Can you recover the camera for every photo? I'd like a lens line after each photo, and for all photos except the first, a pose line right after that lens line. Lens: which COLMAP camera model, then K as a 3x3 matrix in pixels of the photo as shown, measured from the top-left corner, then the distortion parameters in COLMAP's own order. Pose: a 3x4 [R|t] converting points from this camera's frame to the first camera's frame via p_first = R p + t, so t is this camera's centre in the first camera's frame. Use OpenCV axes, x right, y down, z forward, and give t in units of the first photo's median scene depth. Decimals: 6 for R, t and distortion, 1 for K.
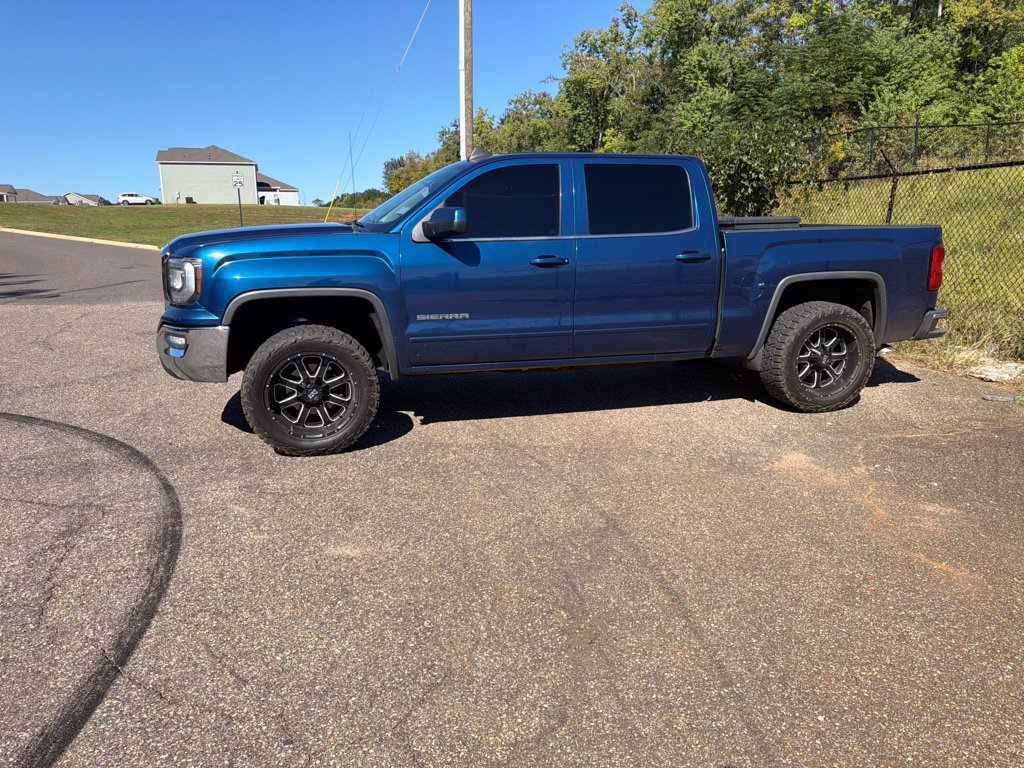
lens RADIAL K [[722.9, 0, 508.9], [0, 722.9, 378.5], [0, 0, 1]] dist [0.030257, -0.033267]
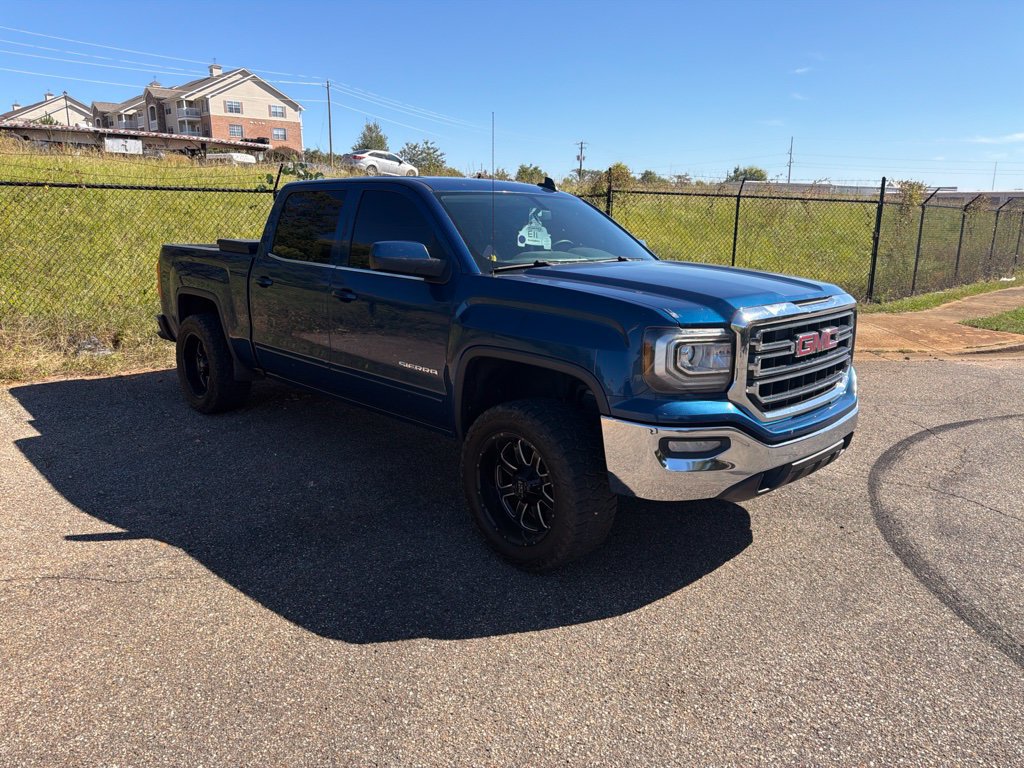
lens RADIAL K [[722.9, 0, 506.9], [0, 722.9, 381.9], [0, 0, 1]] dist [0.030257, -0.033267]
pose [[-0.503212, -0.190377, 0.842932, -0.825813], [0.173039, 0.933478, 0.314127, -0.347863], [-0.846661, 0.303933, -0.436795, 1.433125]]
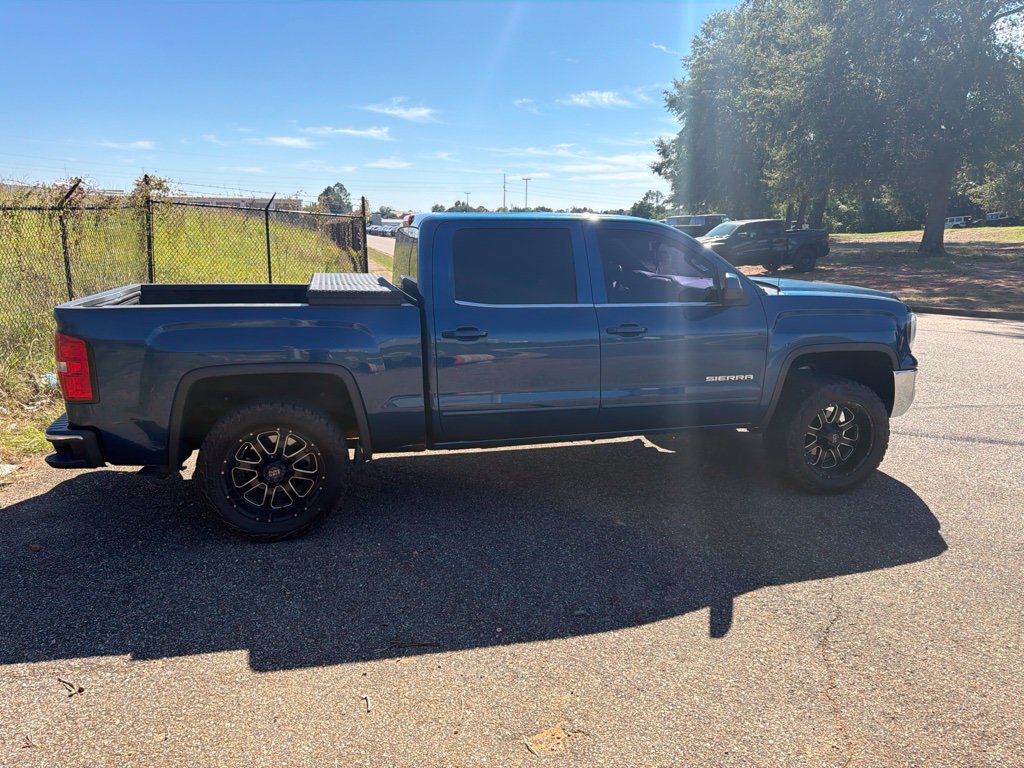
lens RADIAL K [[722.9, 0, 509.0], [0, 722.9, 384.7], [0, 0, 1]] dist [0.030257, -0.033267]
pose [[-0.999990, -0.004082, -0.001634, 0.100353], [-0.004393, 0.911457, 0.411372, -0.501652], [-0.000190, 0.411375, -0.911466, 1.987030]]
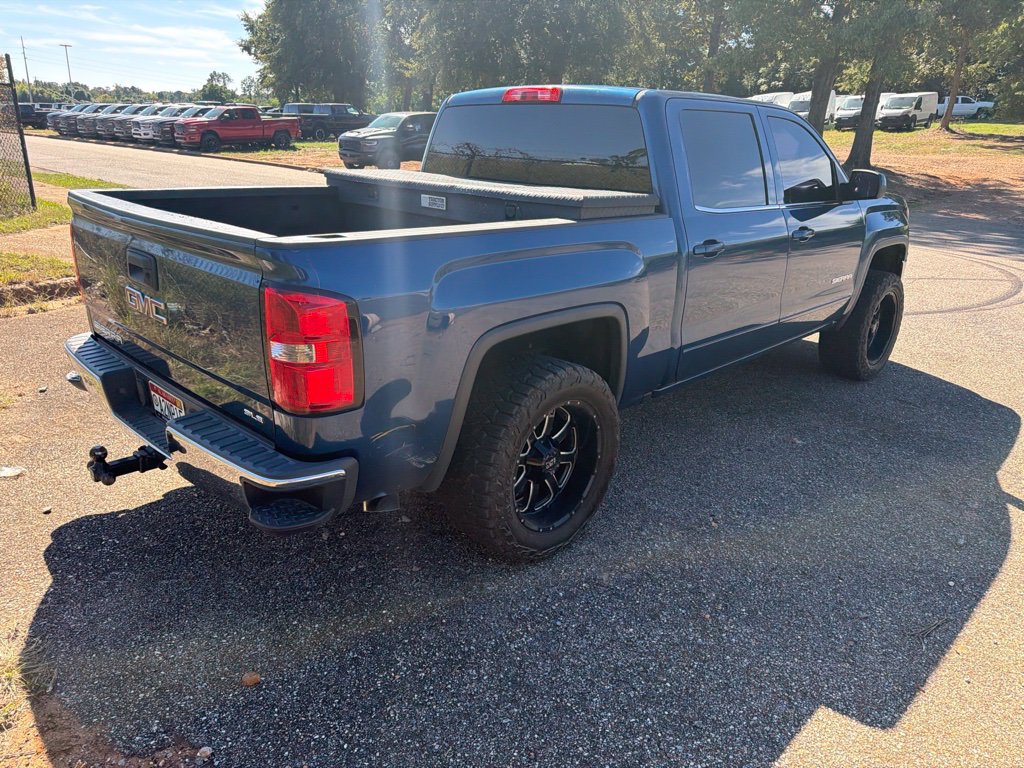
lens RADIAL K [[722.9, 0, 515.5], [0, 722.9, 381.9], [0, 0, 1]] dist [0.030257, -0.033267]
pose [[-0.850309, 0.141798, -0.506821, 0.628985], [-0.148093, 0.859638, 0.488969, -0.414115], [0.505018, 0.490832, -0.709959, 1.671701]]
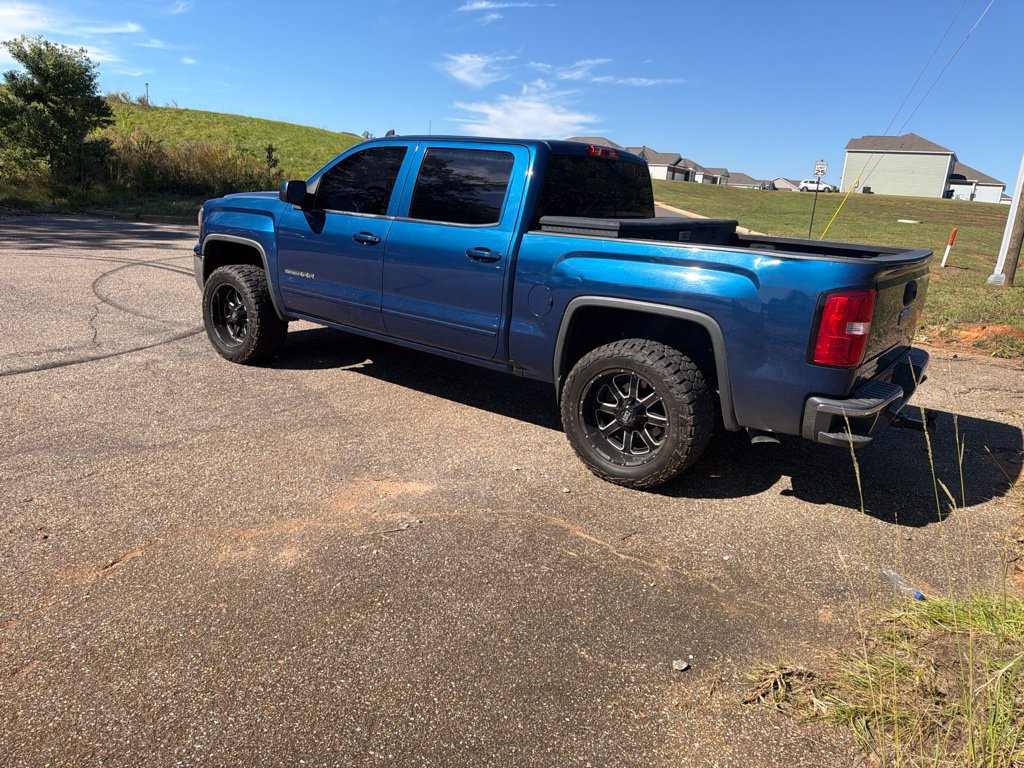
lens RADIAL K [[722.9, 0, 510.5], [0, 722.9, 379.6], [0, 0, 1]] dist [0.030257, -0.033267]
pose [[0.624831, 0.247496, -0.740494, 0.888776], [-0.235939, 0.963940, 0.123093, -0.124345], [0.744257, 0.097799, 0.660694, 0.411114]]
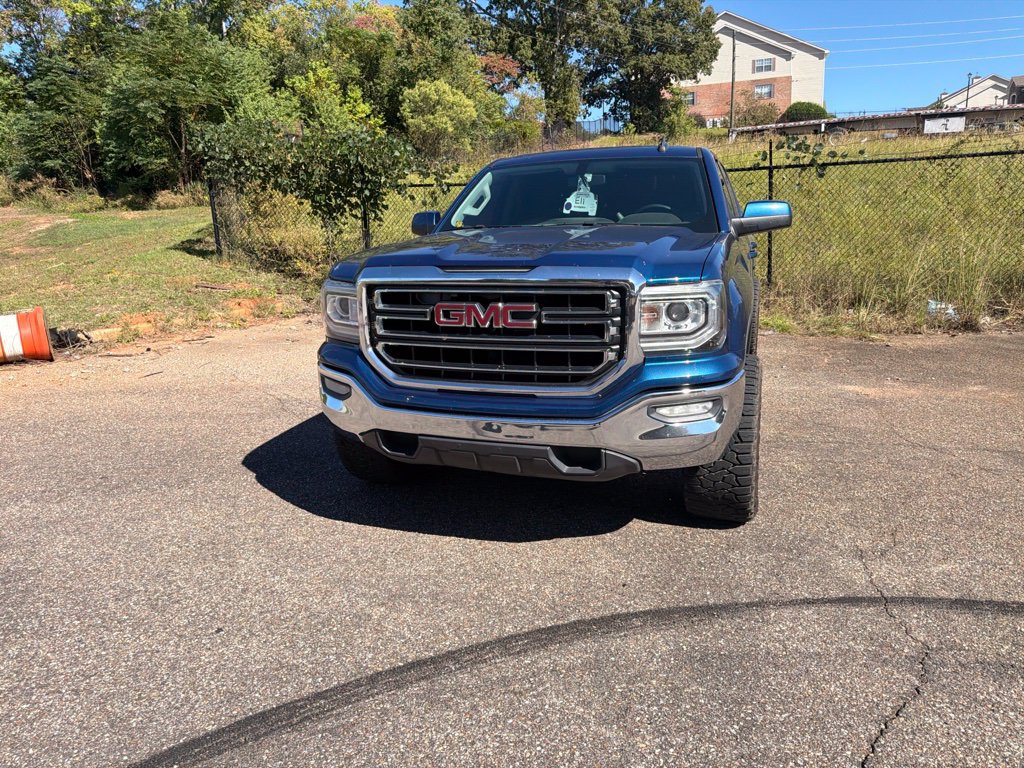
lens RADIAL K [[722.9, 0, 508.2], [0, 722.9, 374.6], [0, 0, 1]] dist [0.030257, -0.033267]
pose [[0.547238, -0.193759, 0.814241, -0.861001], [0.202374, 0.974601, 0.095906, -0.143591], [-0.812142, 0.112298, 0.572551, 0.614220]]
